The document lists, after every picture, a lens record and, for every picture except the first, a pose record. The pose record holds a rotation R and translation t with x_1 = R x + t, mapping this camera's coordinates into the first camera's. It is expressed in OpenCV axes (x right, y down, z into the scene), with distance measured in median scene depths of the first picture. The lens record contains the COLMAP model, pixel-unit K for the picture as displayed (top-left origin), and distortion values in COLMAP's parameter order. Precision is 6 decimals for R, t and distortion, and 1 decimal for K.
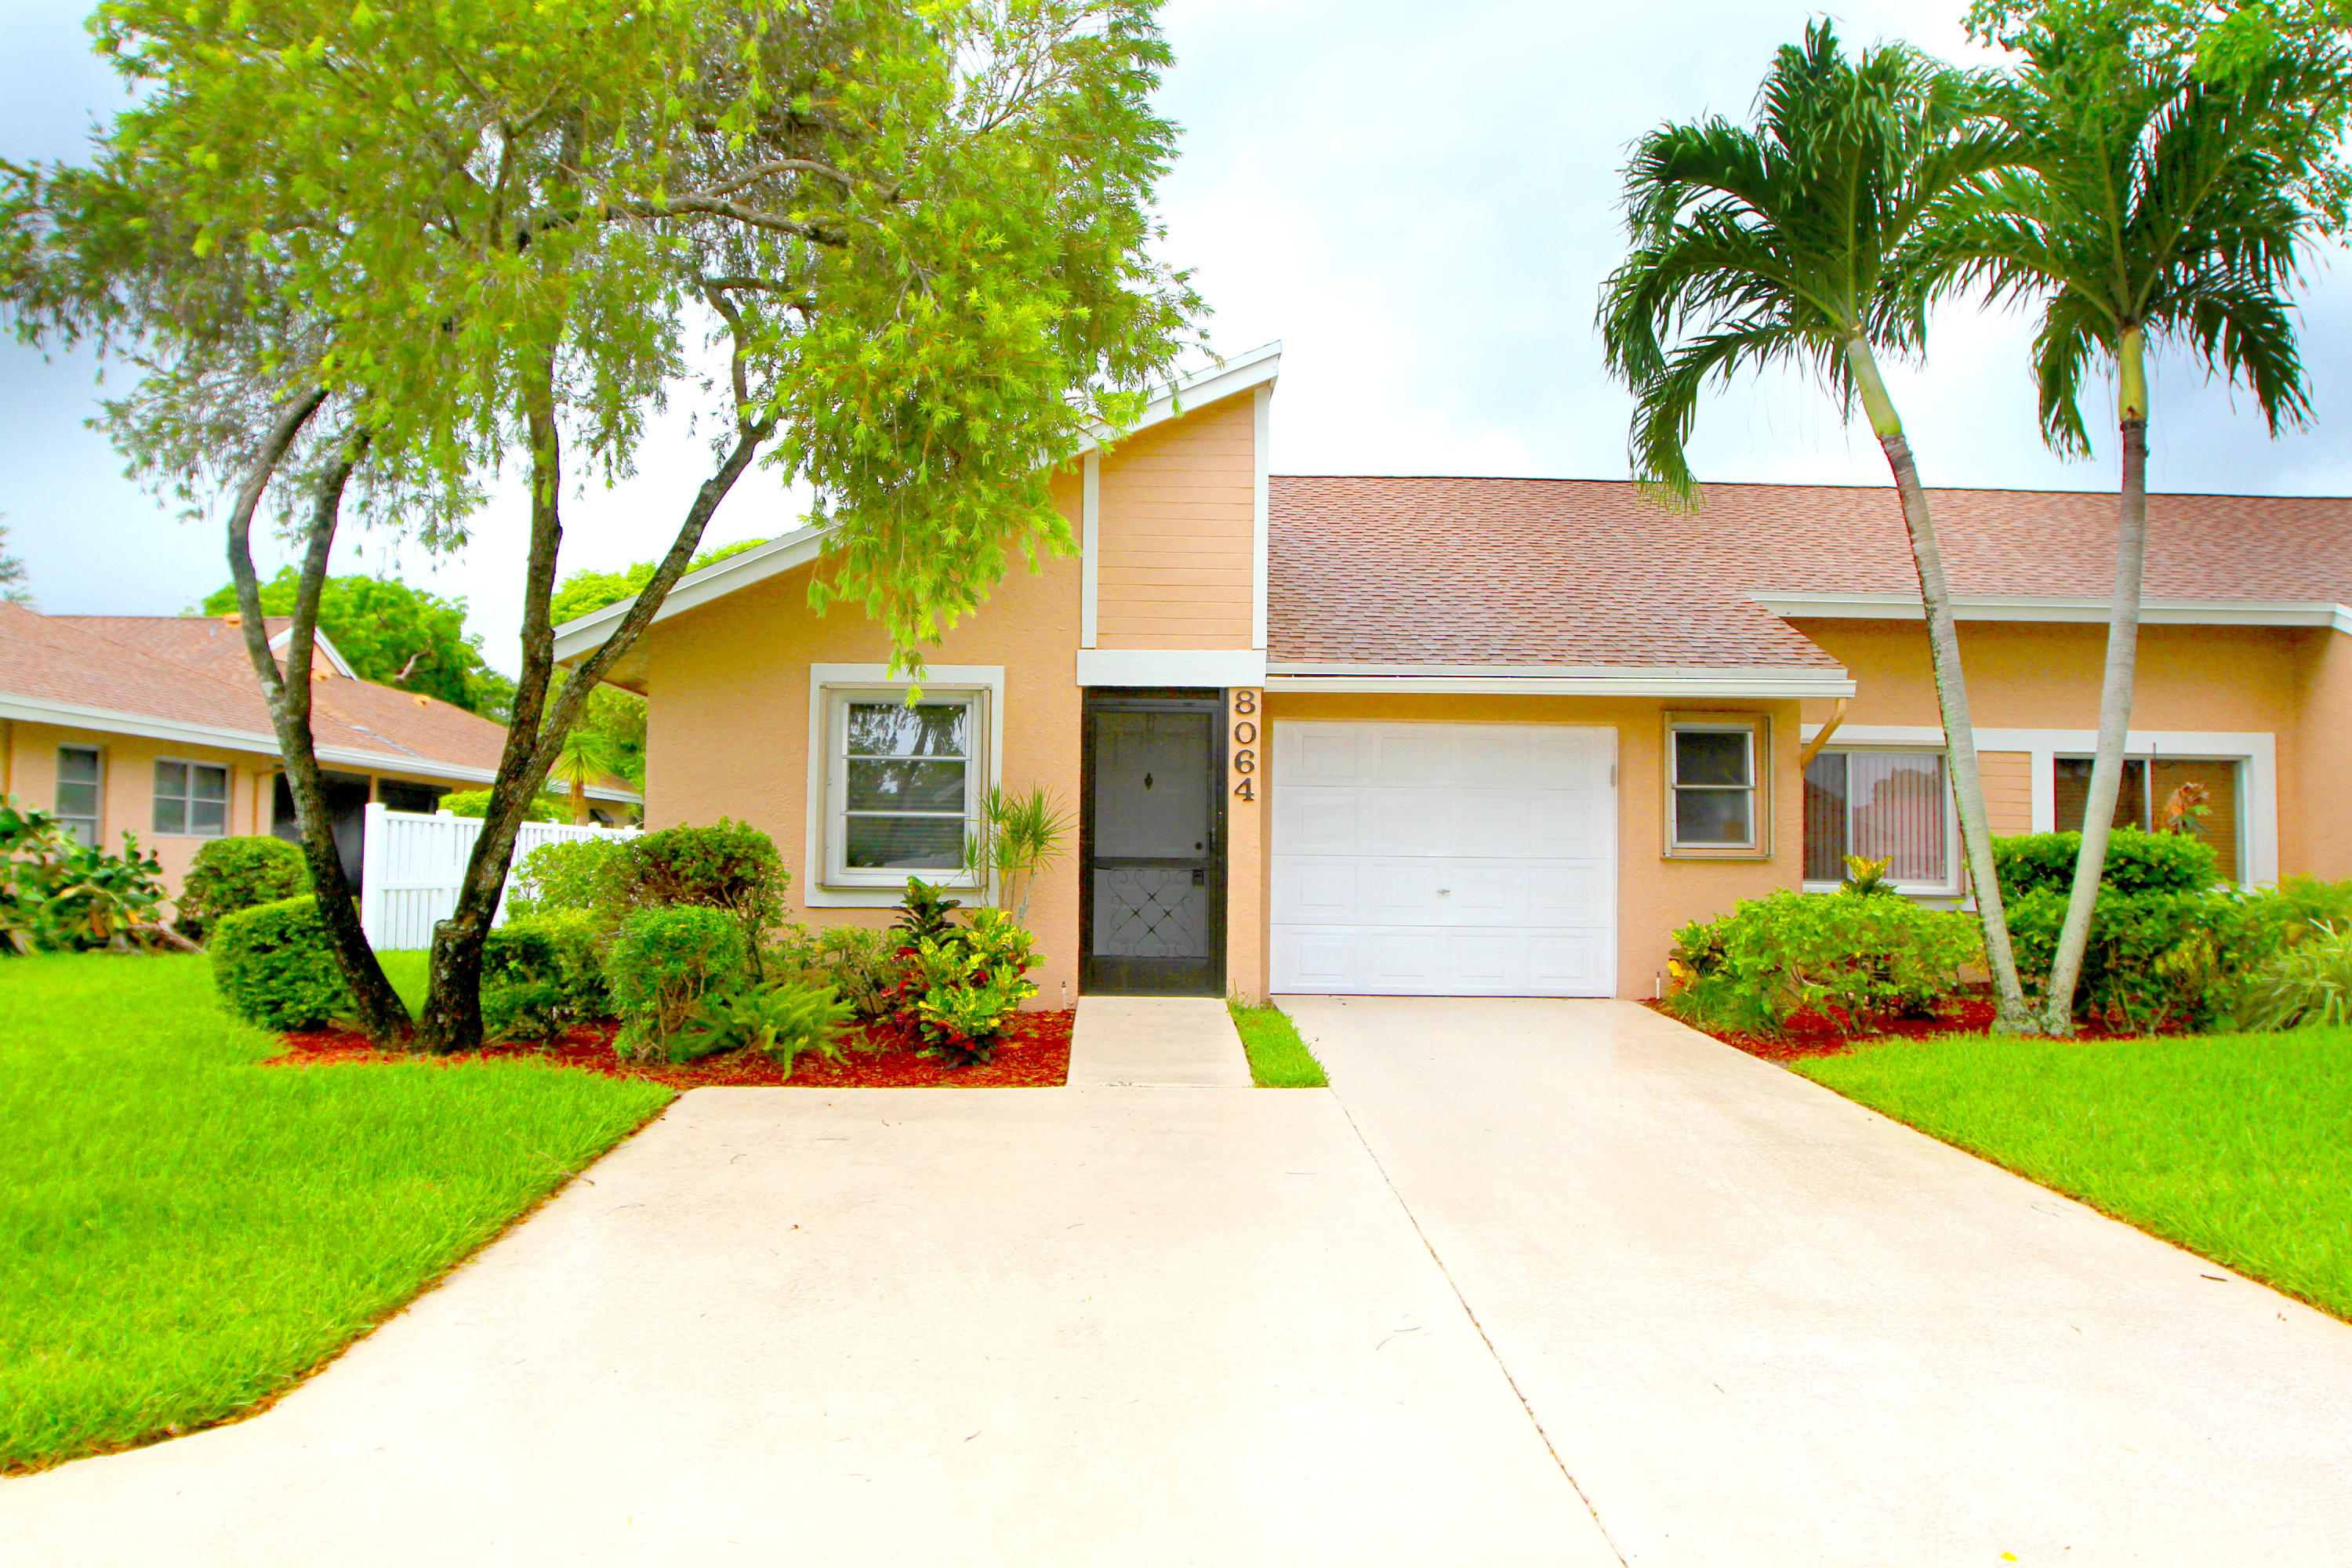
lens RADIAL K [[1714.6, 0, 1180.0], [0, 1714.6, 795.8], [0, 0, 1]] dist [-0.048811, 0.013341]
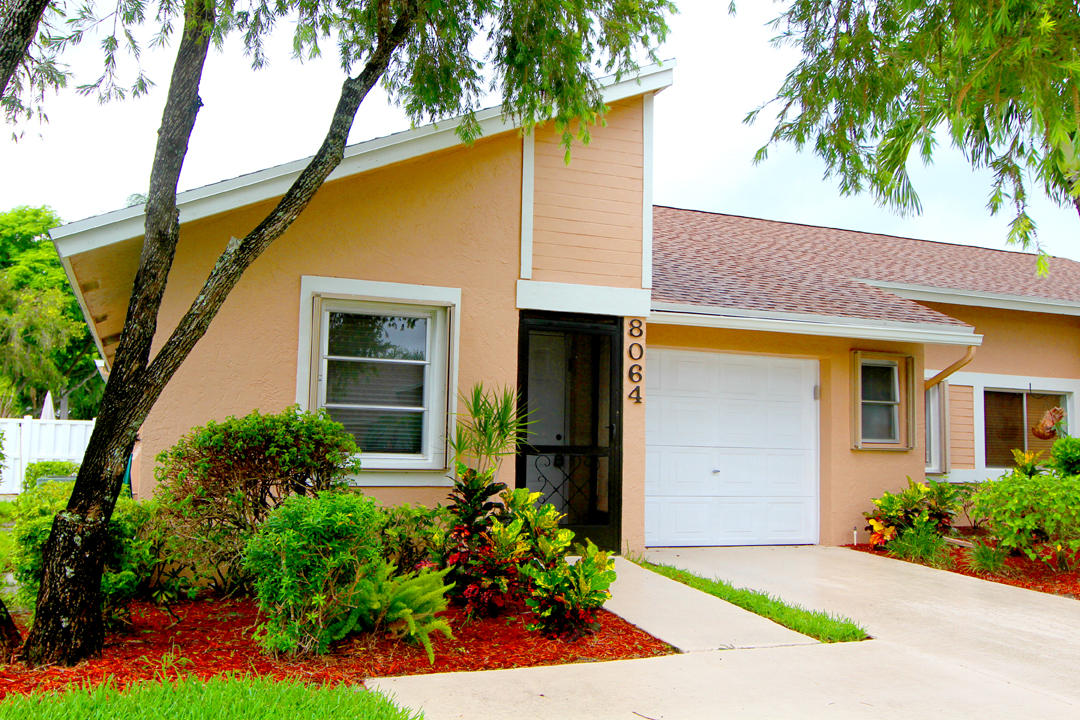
lens RADIAL K [[971.0, 0, 540.6], [0, 971.0, 386.0], [0, 0, 1]] dist [-0.006358, -0.000340]
pose [[0.940490, 0.031085, 0.338397, -0.281452], [-0.023860, 0.999390, -0.025490, 0.010478], [-0.338983, 0.015899, 0.940658, 0.325004]]
